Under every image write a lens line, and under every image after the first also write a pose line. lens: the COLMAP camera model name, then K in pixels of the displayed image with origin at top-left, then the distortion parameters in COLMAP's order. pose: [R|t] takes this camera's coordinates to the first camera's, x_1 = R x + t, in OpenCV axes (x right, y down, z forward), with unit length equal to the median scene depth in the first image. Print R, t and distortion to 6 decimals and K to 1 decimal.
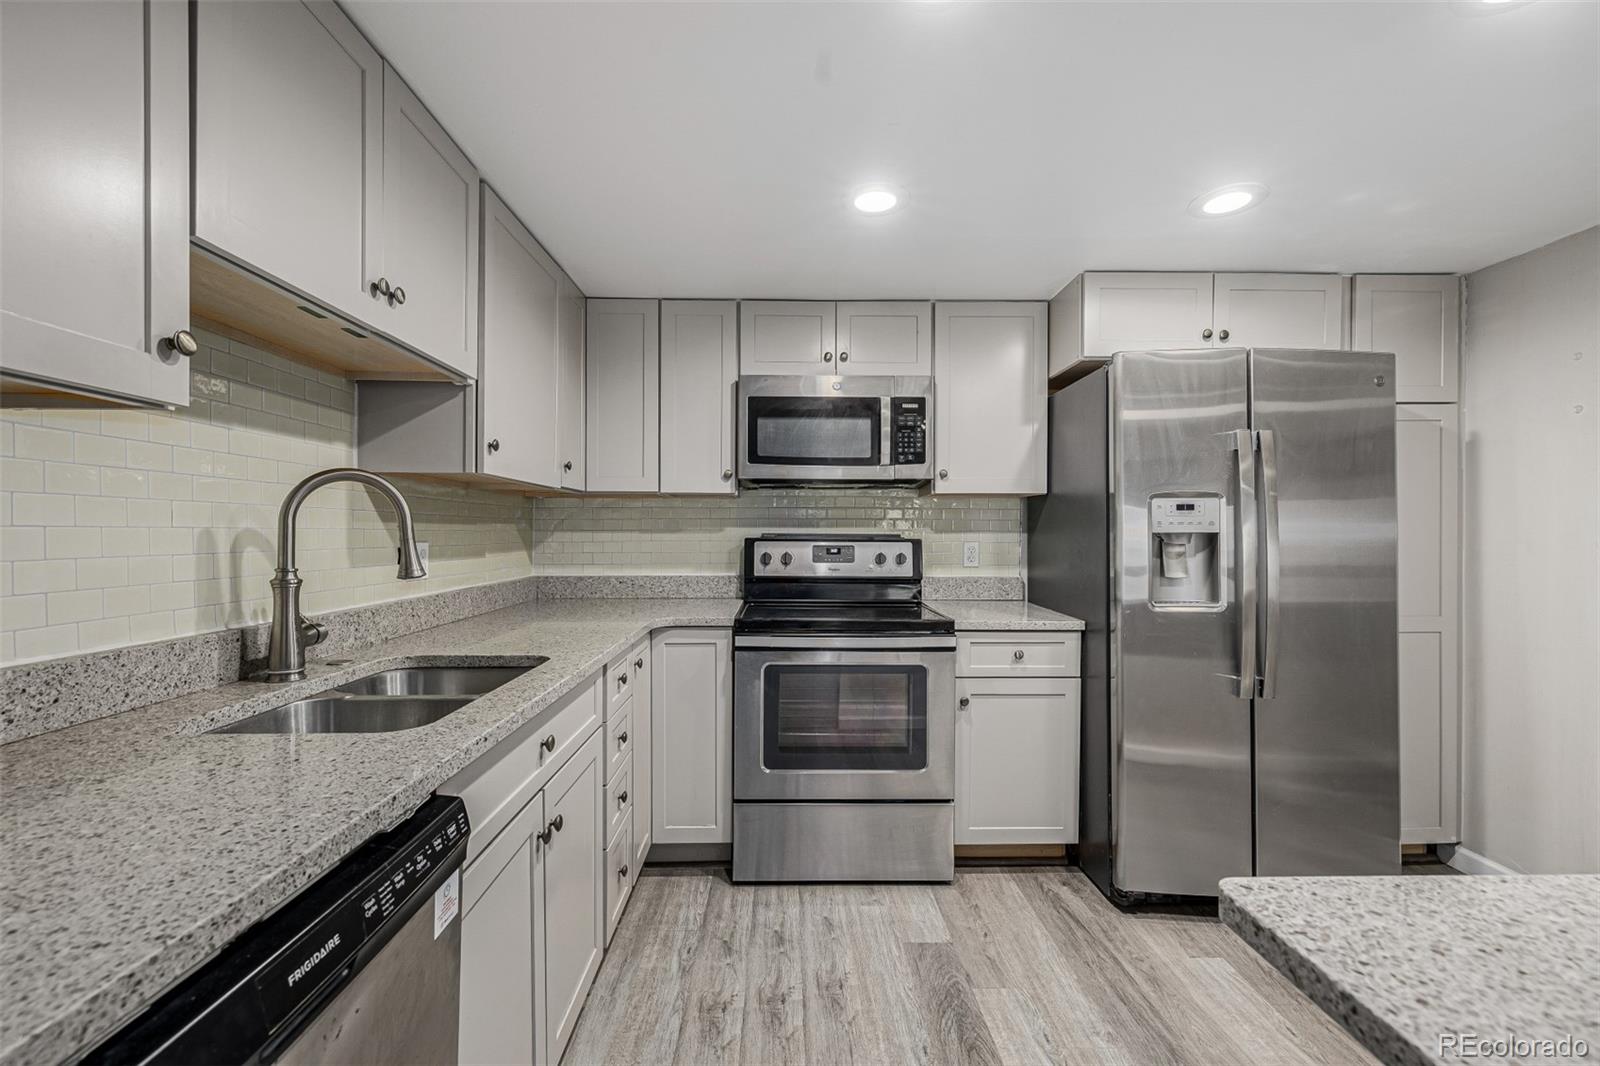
lens RADIAL K [[676.2, 0, 796.0], [0, 676.2, 537.2], [0, 0, 1]] dist [0.001492, 0.000119]
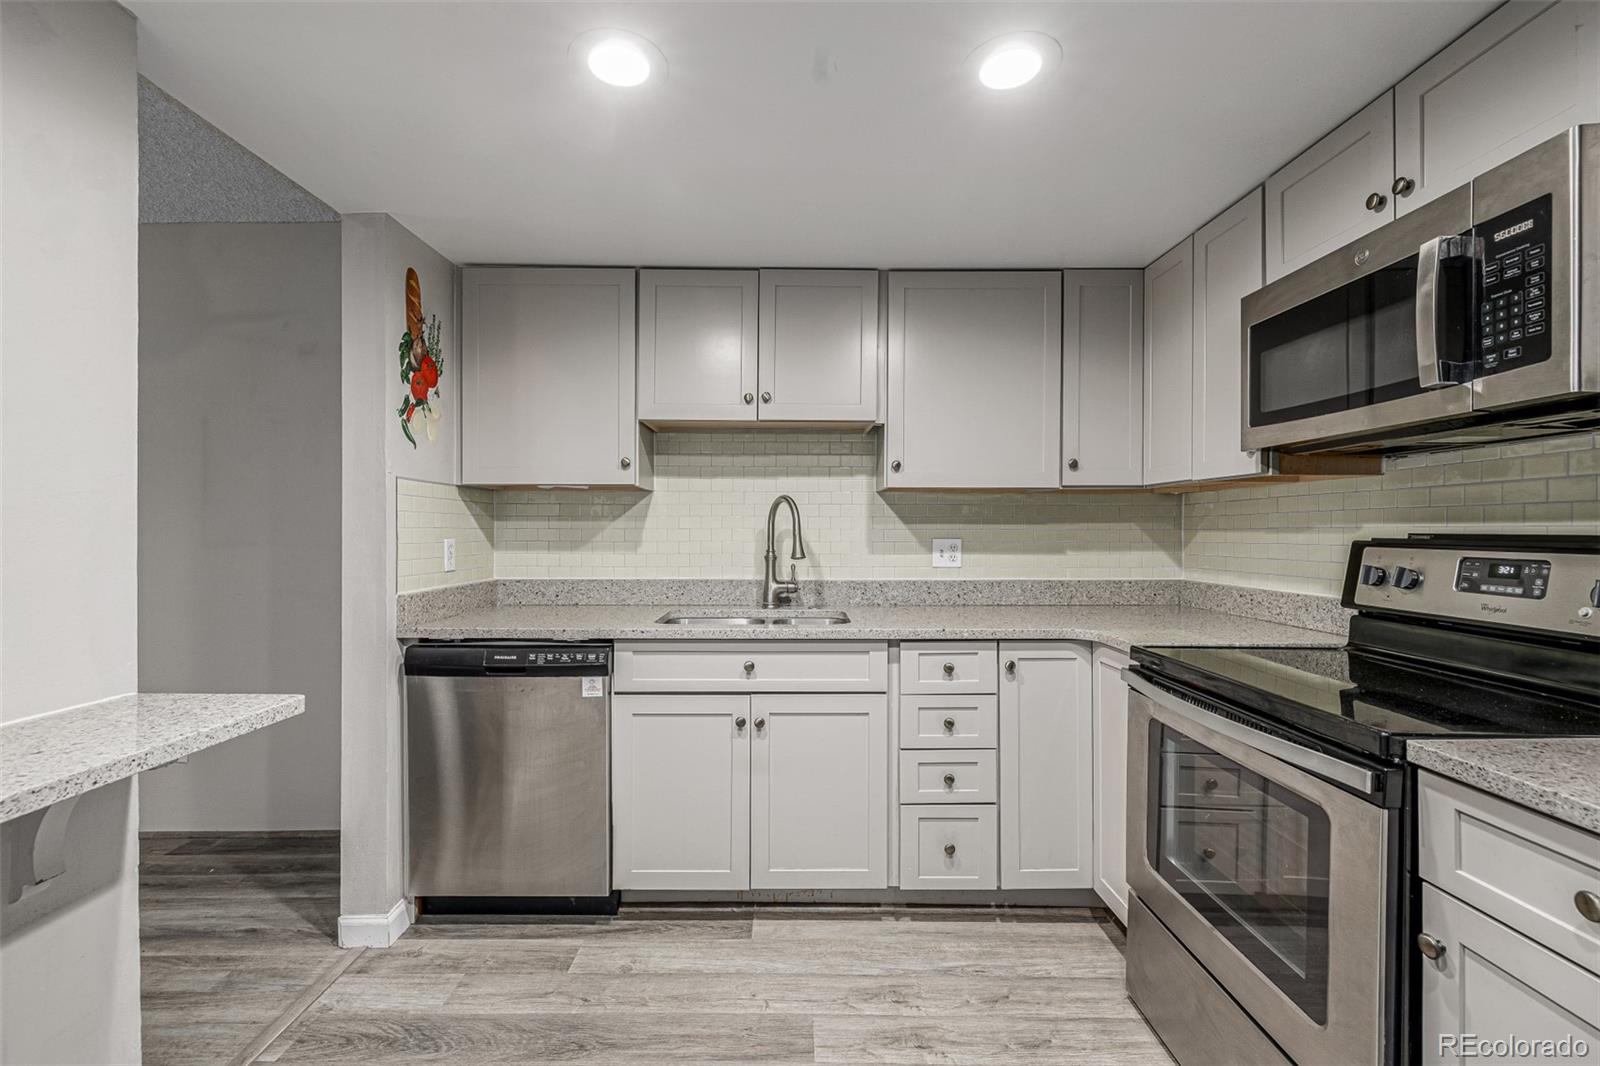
lens RADIAL K [[675.3, 0, 791.6], [0, 675.3, 529.1], [0, 0, 1]] dist [0.000656, 0.000150]
pose [[-0.016066, -0.003733, -0.999864, 0.600373], [-0.008201, 0.999960, -0.003601, -0.003298], [0.999837, 0.008142, -0.016096, 0.562591]]
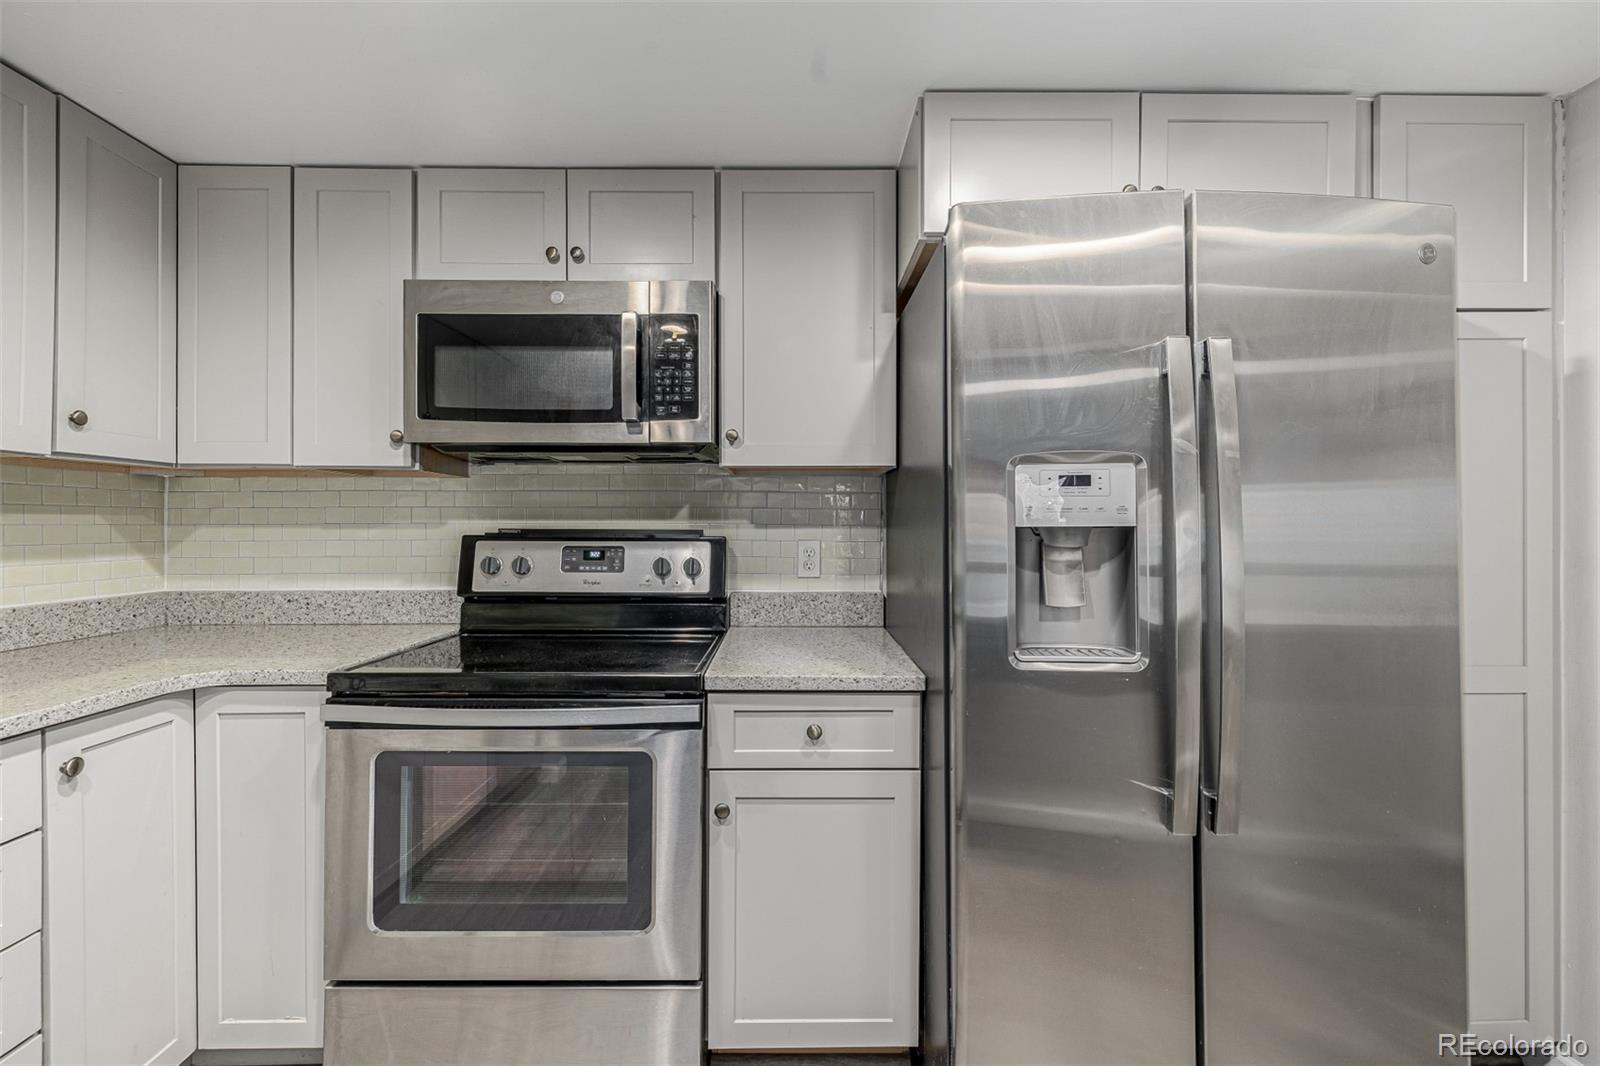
lens RADIAL K [[675.3, 0, 791.6], [0, 675.3, 529.1], [0, 0, 1]] dist [0.000656, 0.000150]
pose [[0.999978, -0.001126, -0.006547, 0.285143], [0.001102, 0.999992, -0.003714, -0.002642], [0.006551, 0.003707, 0.999972, 0.367540]]
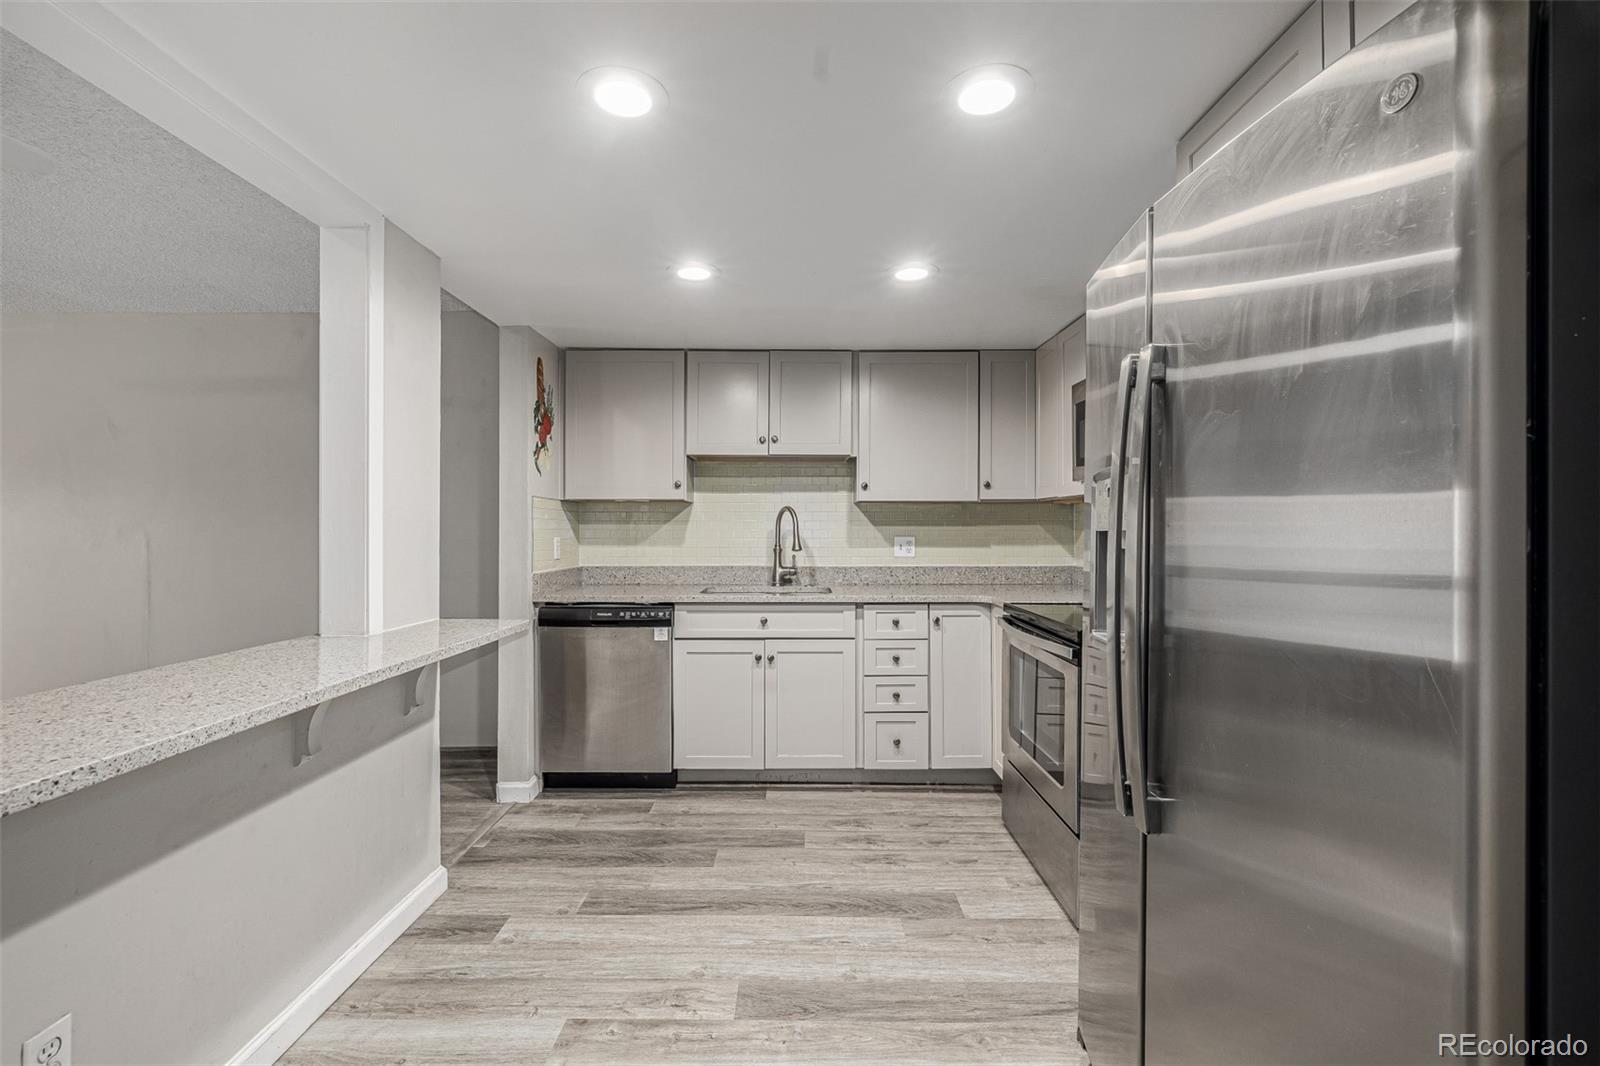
lens RADIAL K [[676.8, 0, 796.8], [0, 676.8, 522.7], [0, 0, 1]] dist [0.001144, 0.000214]
pose [[-0.016578, -0.012700, -0.999782, 1.006114], [-0.006913, 0.999897, -0.012587, -0.004023], [0.999839, 0.006703, -0.016664, 0.578568]]
